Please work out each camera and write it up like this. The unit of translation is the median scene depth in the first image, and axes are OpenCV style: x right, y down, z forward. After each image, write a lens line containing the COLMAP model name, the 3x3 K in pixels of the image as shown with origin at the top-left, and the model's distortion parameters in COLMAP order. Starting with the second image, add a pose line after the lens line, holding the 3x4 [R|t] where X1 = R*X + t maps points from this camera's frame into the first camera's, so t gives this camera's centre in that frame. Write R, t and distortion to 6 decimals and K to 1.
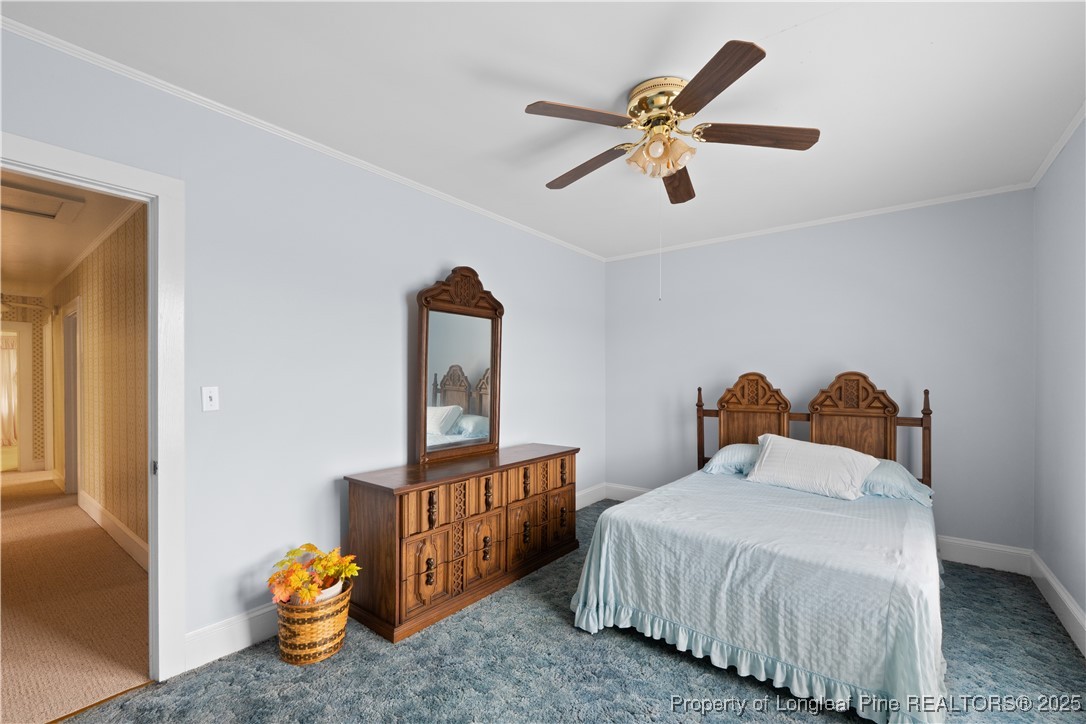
lens RADIAL K [[467.8, 0, 538.8], [0, 467.8, 373.5], [0, 0, 1]] dist [-0.000084, -0.000064]
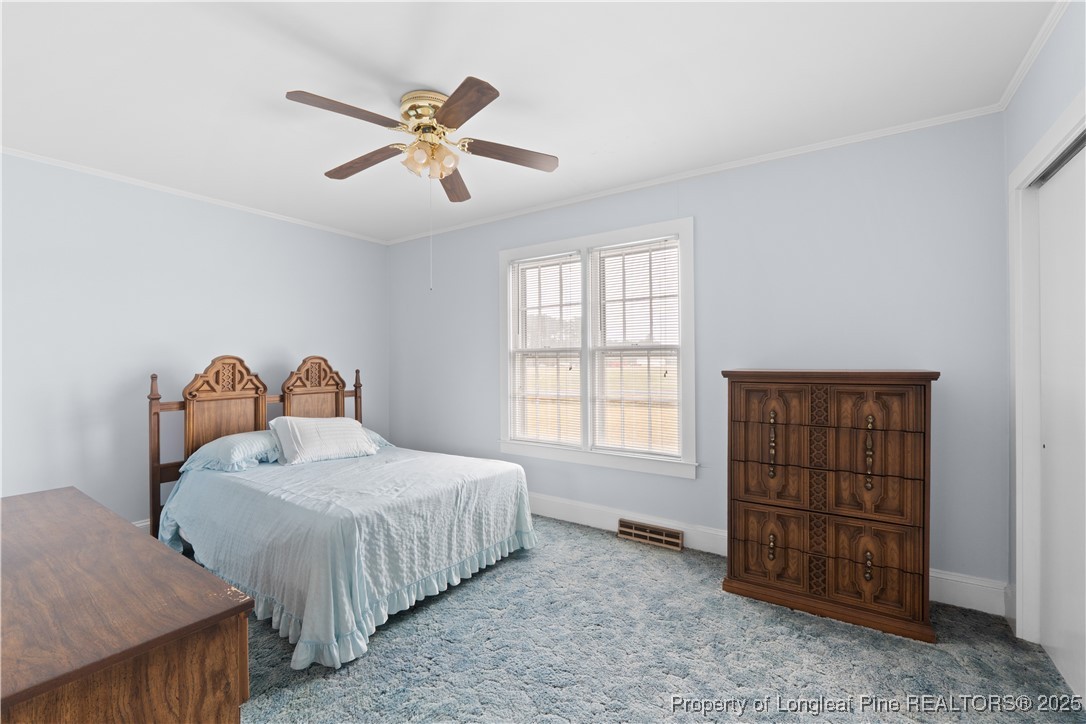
lens RADIAL K [[455.3, 0, 544.4], [0, 455.3, 357.8], [0, 0, 1]] dist [-0.001024, -0.000024]
pose [[-0.063670, 0.008029, 0.997939, -0.745502], [-0.002178, 0.999964, -0.008184, 0.012742], [-0.997969, -0.002694, -0.063651, 0.712667]]
